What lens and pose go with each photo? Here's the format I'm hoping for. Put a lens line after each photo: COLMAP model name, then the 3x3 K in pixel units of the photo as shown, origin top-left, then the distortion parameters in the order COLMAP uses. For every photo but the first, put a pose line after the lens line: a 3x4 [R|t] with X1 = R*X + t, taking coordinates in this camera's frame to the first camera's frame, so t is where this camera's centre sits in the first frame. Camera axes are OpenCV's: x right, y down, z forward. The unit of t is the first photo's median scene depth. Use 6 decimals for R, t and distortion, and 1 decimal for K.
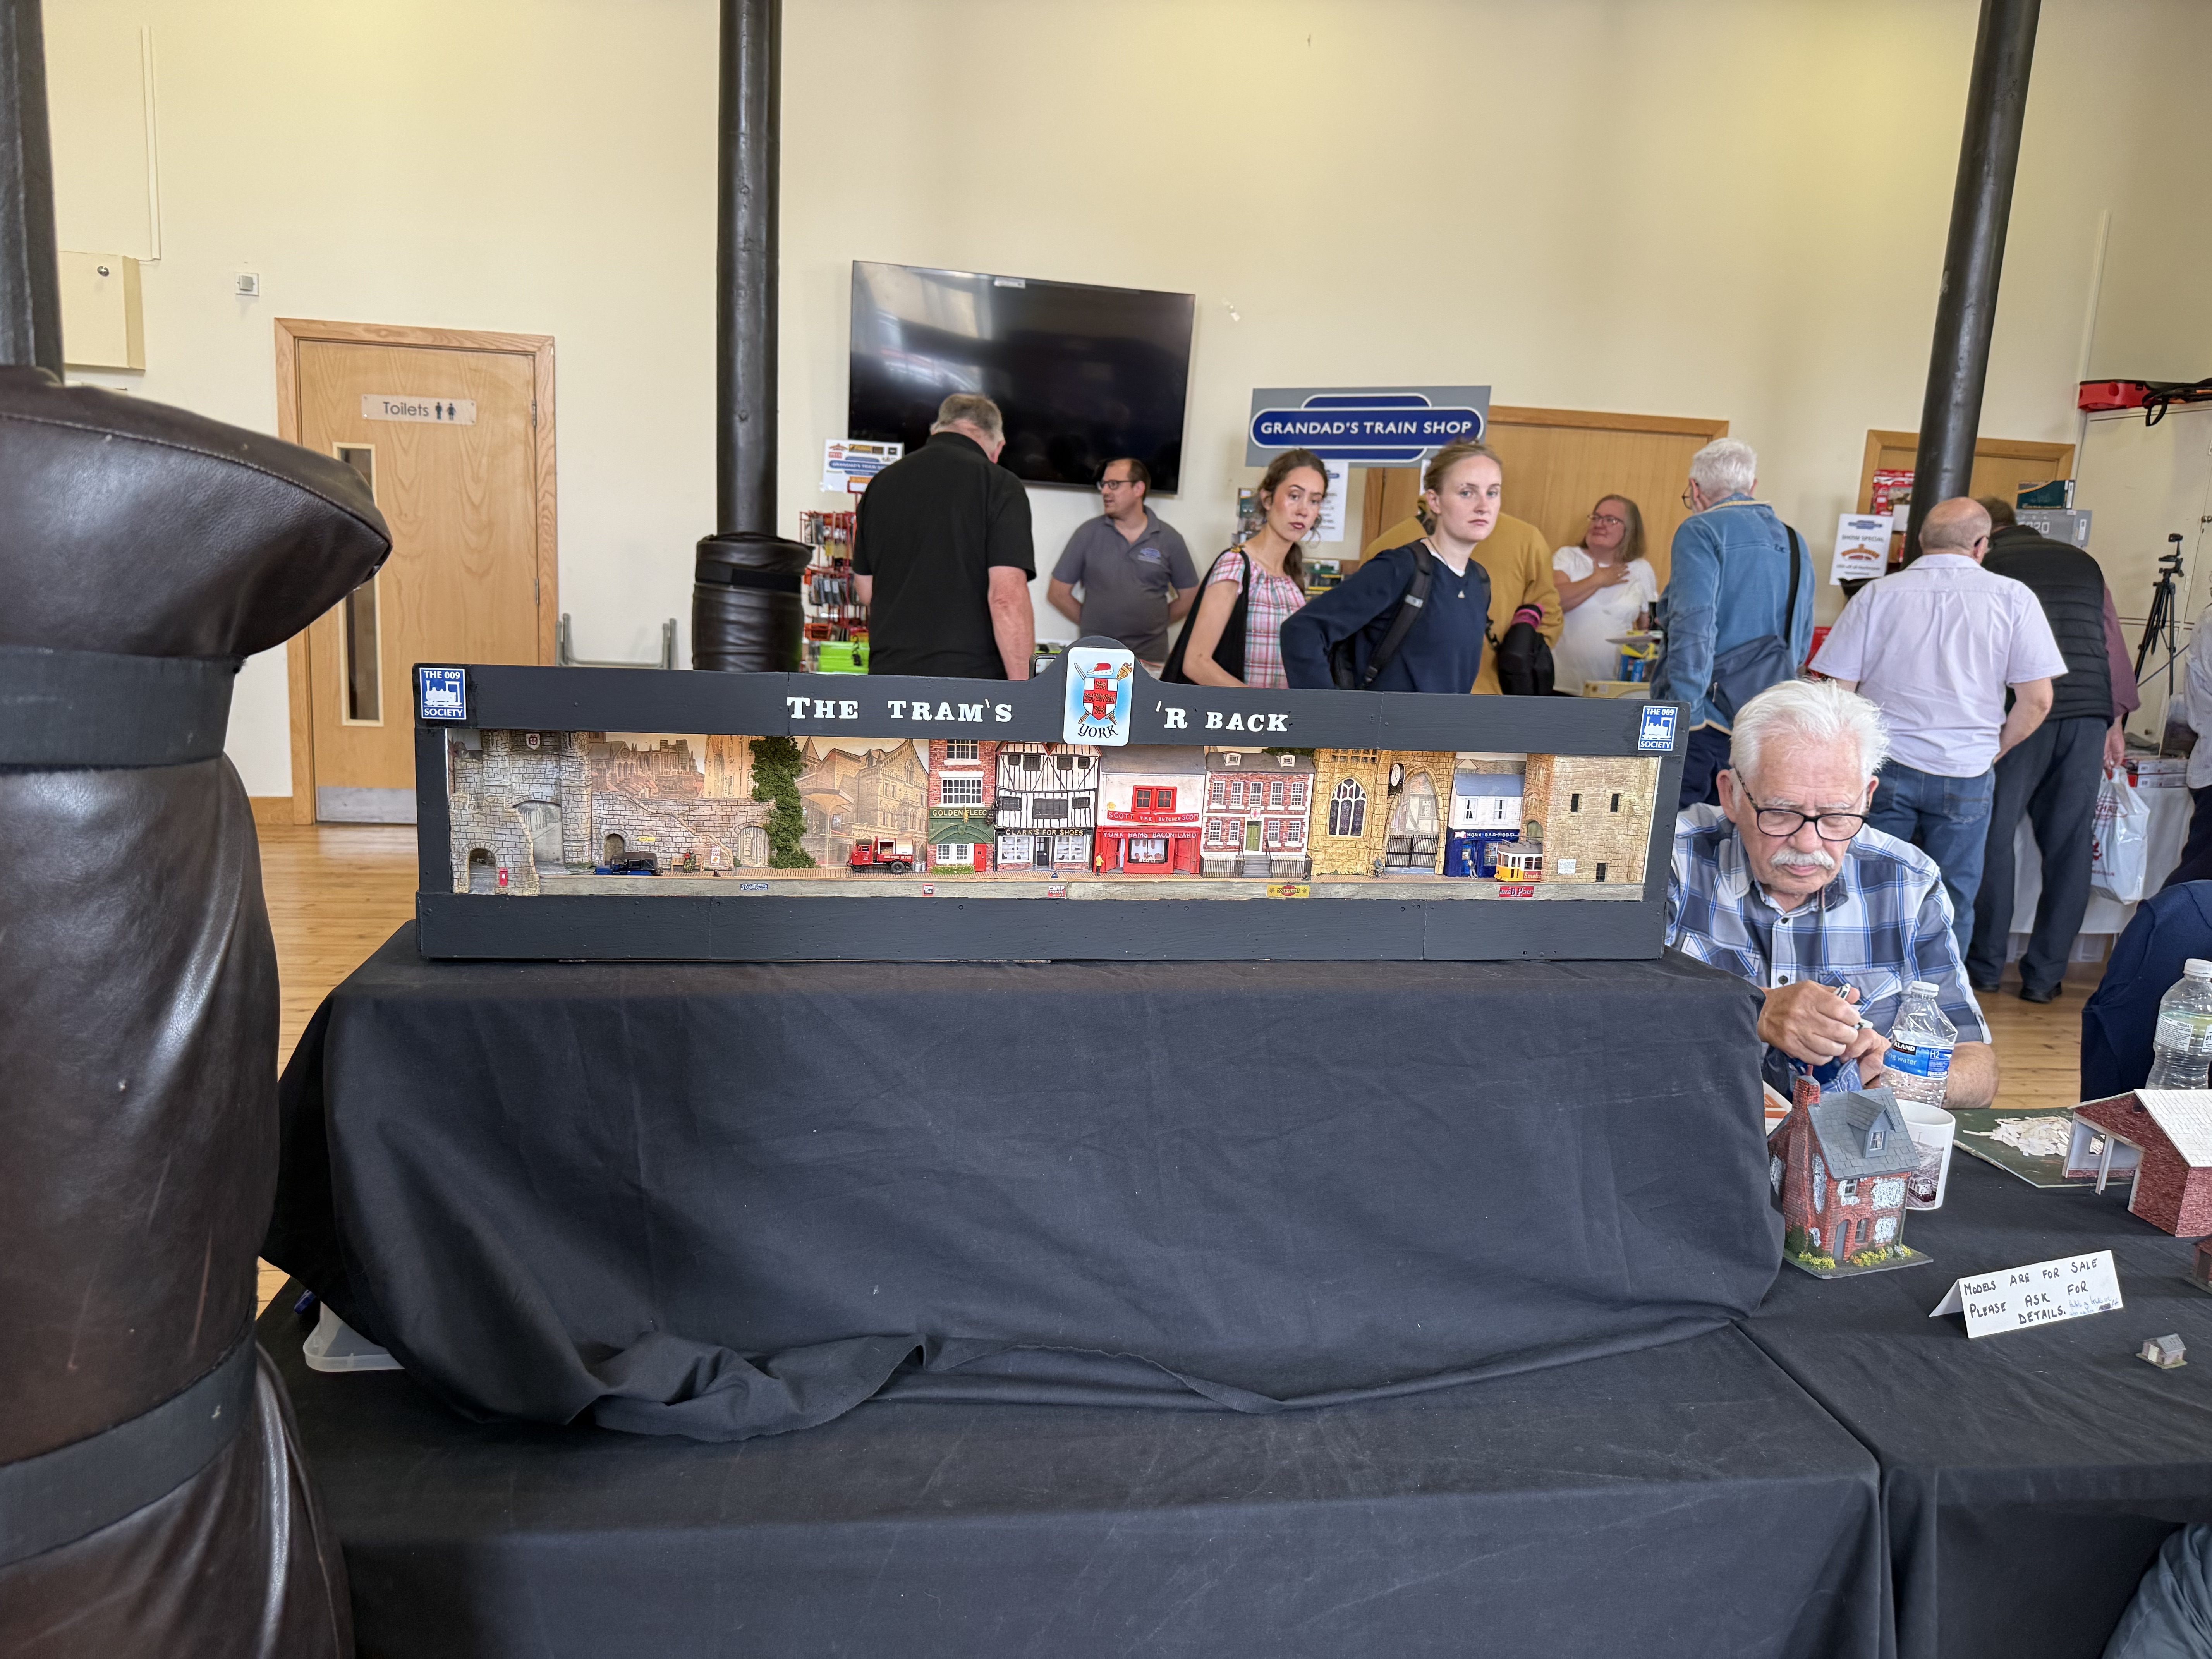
lens RADIAL K [[1567.3, 0, 1106.0], [0, 1567.3, 829.5], [0, 0, 1]] dist [0.138435, -0.202655]
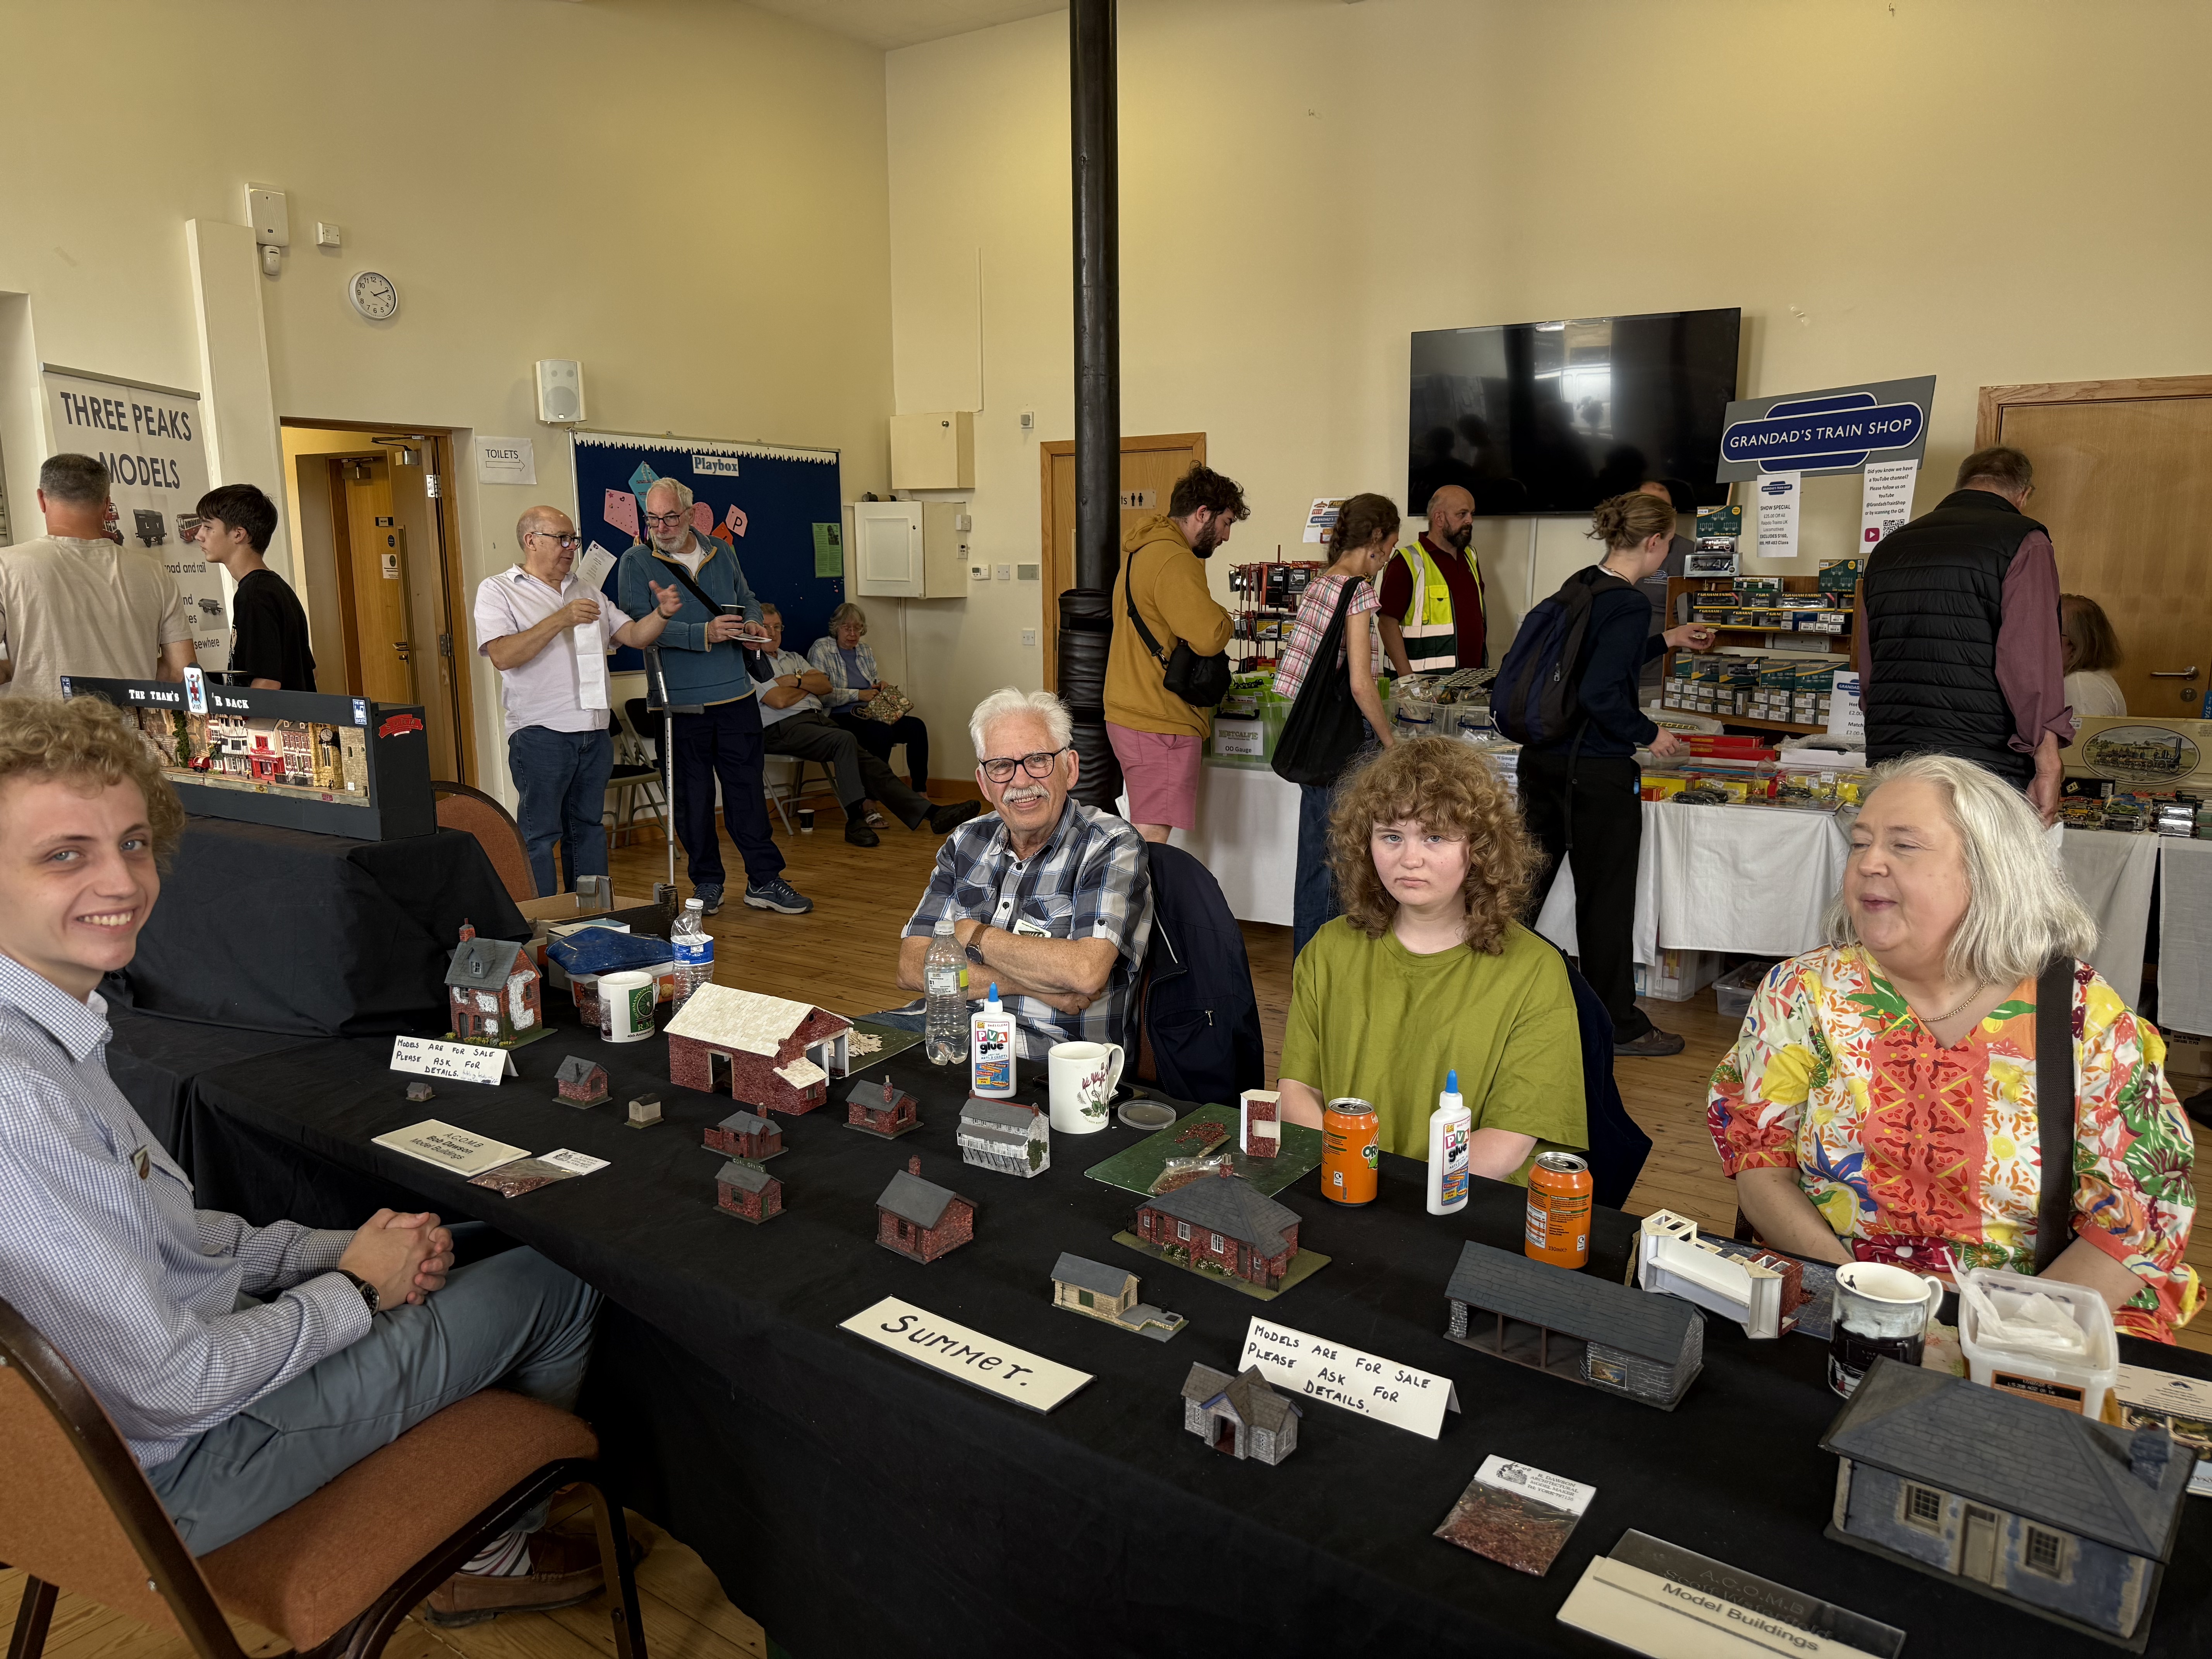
lens RADIAL K [[1567.3, 0, 1106.0], [0, 1567.3, 829.5], [0, 0, 1]] dist [0.138435, -0.202655]
pose [[0.719850, 0.066572, -0.690930, 0.521897], [-0.080701, 0.996667, 0.011951, -0.004980], [0.689423, 0.047156, 0.722822, 0.063792]]
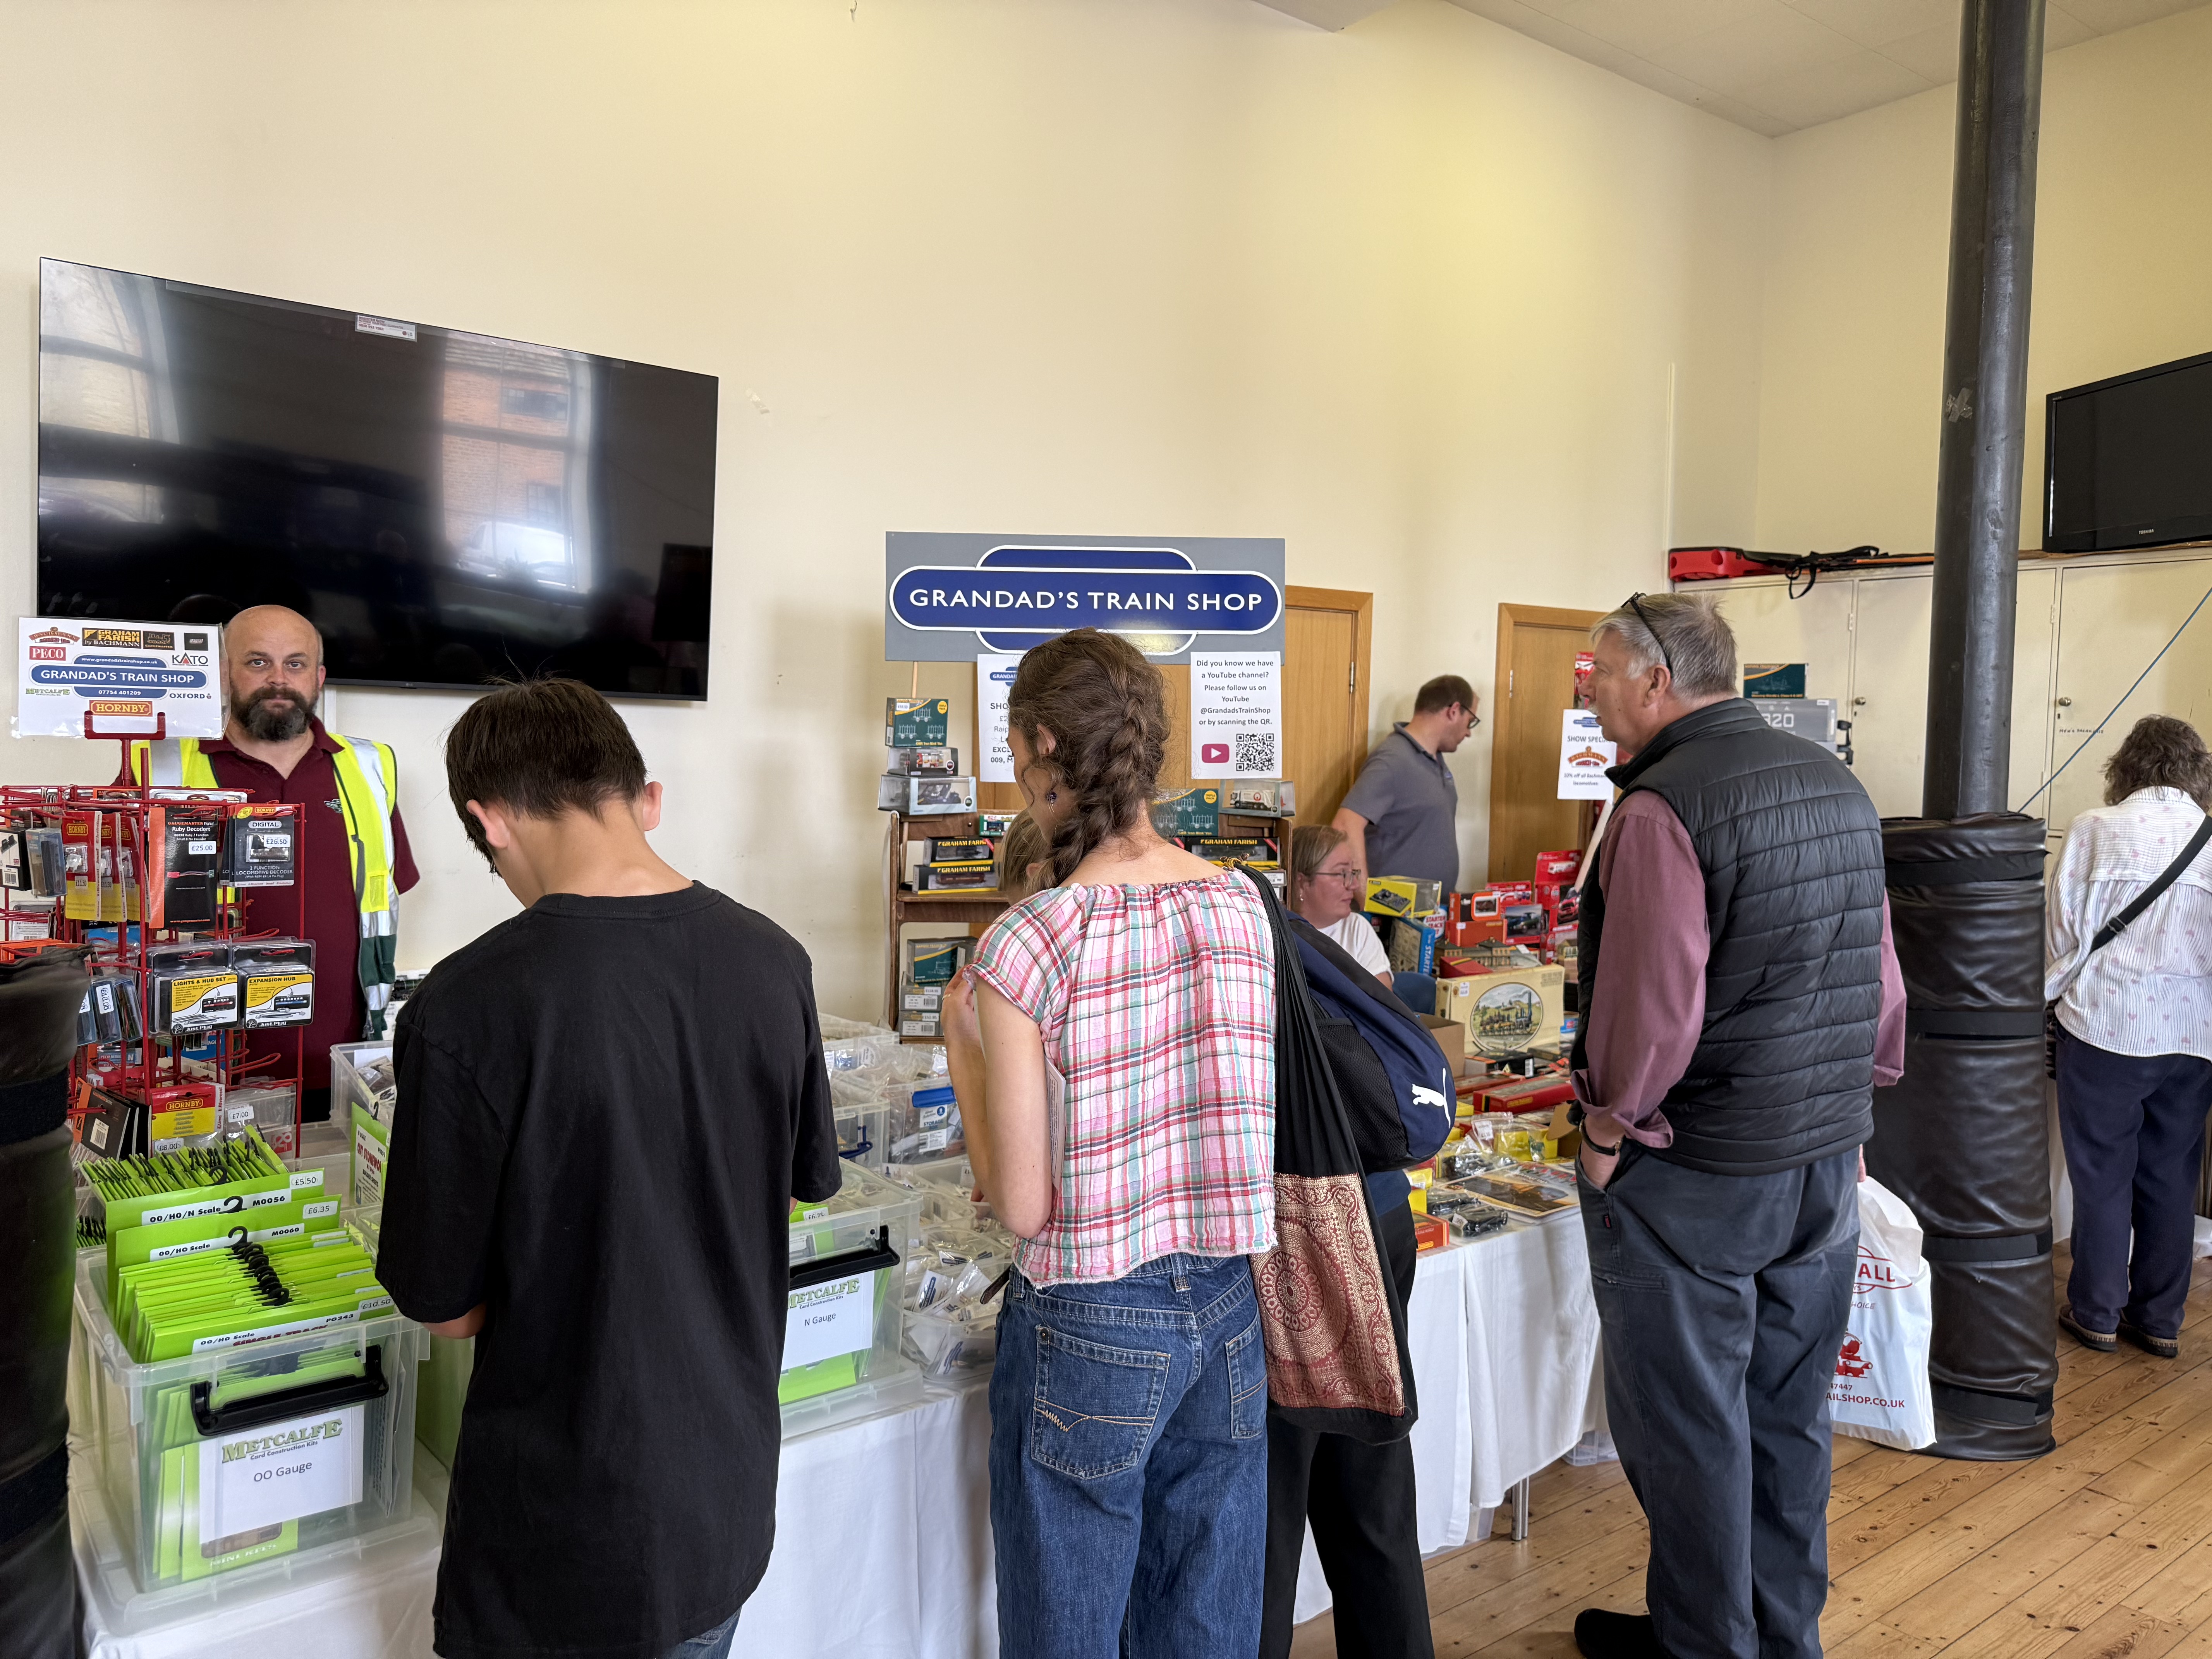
lens RADIAL K [[1567.3, 0, 1106.0], [0, 1567.3, 829.5], [0, 0, 1]] dist [0.138435, -0.202655]
pose [[0.881310, -0.064600, 0.468102, -0.121144], [0.107182, 0.992120, -0.064878, -0.126047], [-0.460223, 0.107350, 0.881289, 0.472931]]
